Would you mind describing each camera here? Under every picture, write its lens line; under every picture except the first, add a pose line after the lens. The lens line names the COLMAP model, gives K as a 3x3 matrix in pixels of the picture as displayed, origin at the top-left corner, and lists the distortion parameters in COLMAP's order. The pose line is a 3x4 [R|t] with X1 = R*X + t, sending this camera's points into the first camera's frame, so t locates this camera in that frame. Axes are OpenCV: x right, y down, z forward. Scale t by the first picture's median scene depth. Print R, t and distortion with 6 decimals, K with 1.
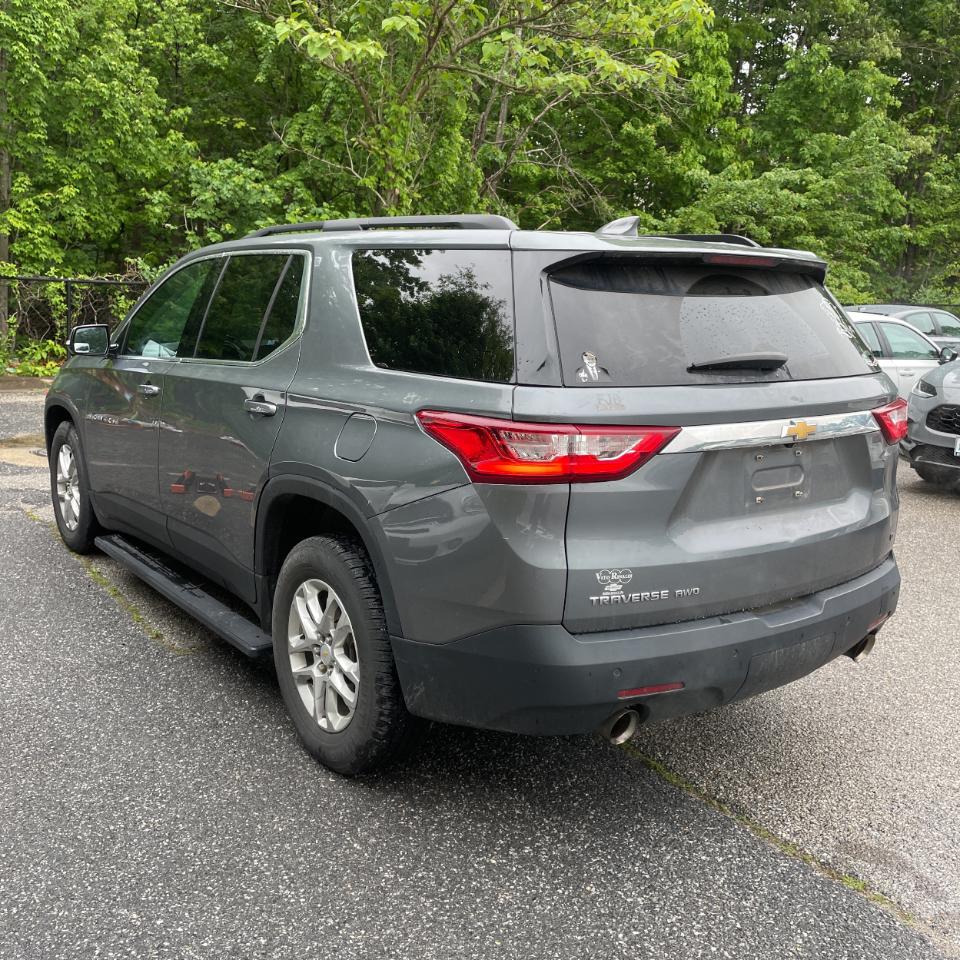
lens RADIAL K [[1025.8, 0, 480.0], [0, 1025.8, 480.0], [0, 0, 1]] dist [0.086519, -0.126242]
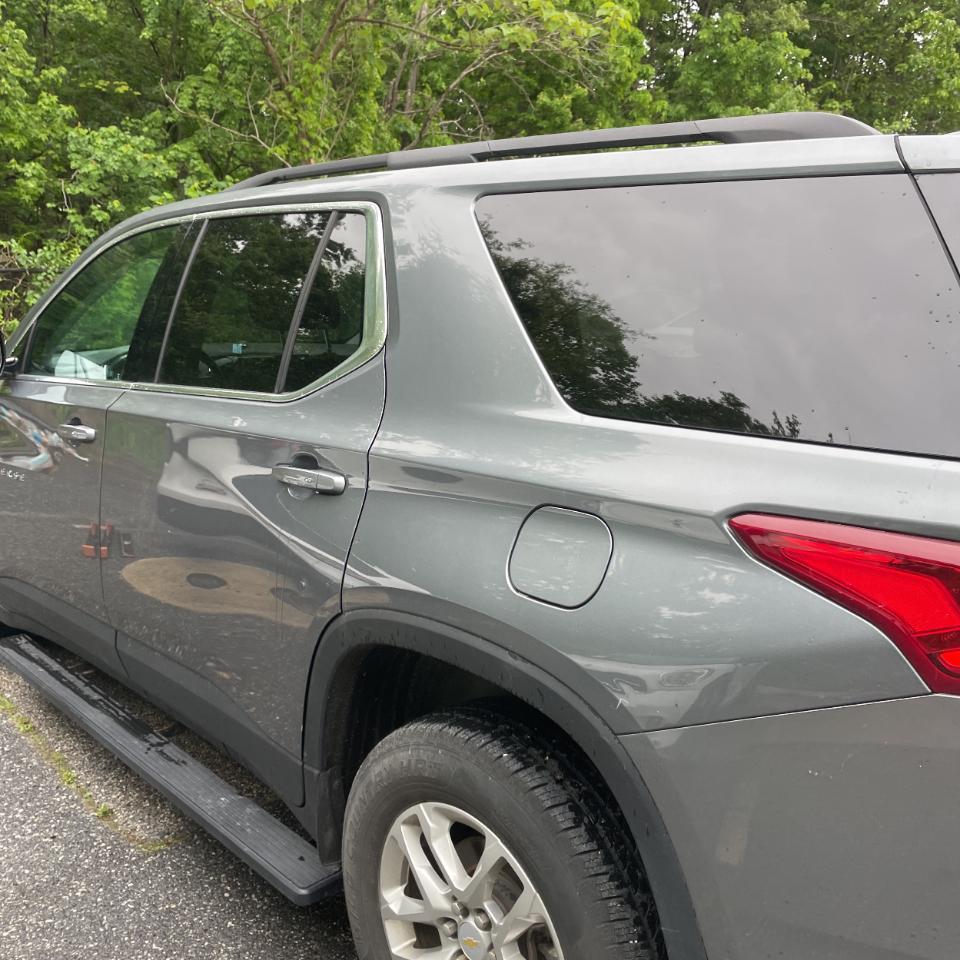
lens RADIAL K [[1025.8, 0, 480.0], [0, 1025.8, 480.0], [0, 0, 1]] dist [0.086519, -0.126242]
pose [[0.993656, -0.035993, 0.106546, -0.039788], [0.034353, 0.999262, 0.017182, -0.016787], [-0.107086, -0.013412, 0.994159, 0.094176]]
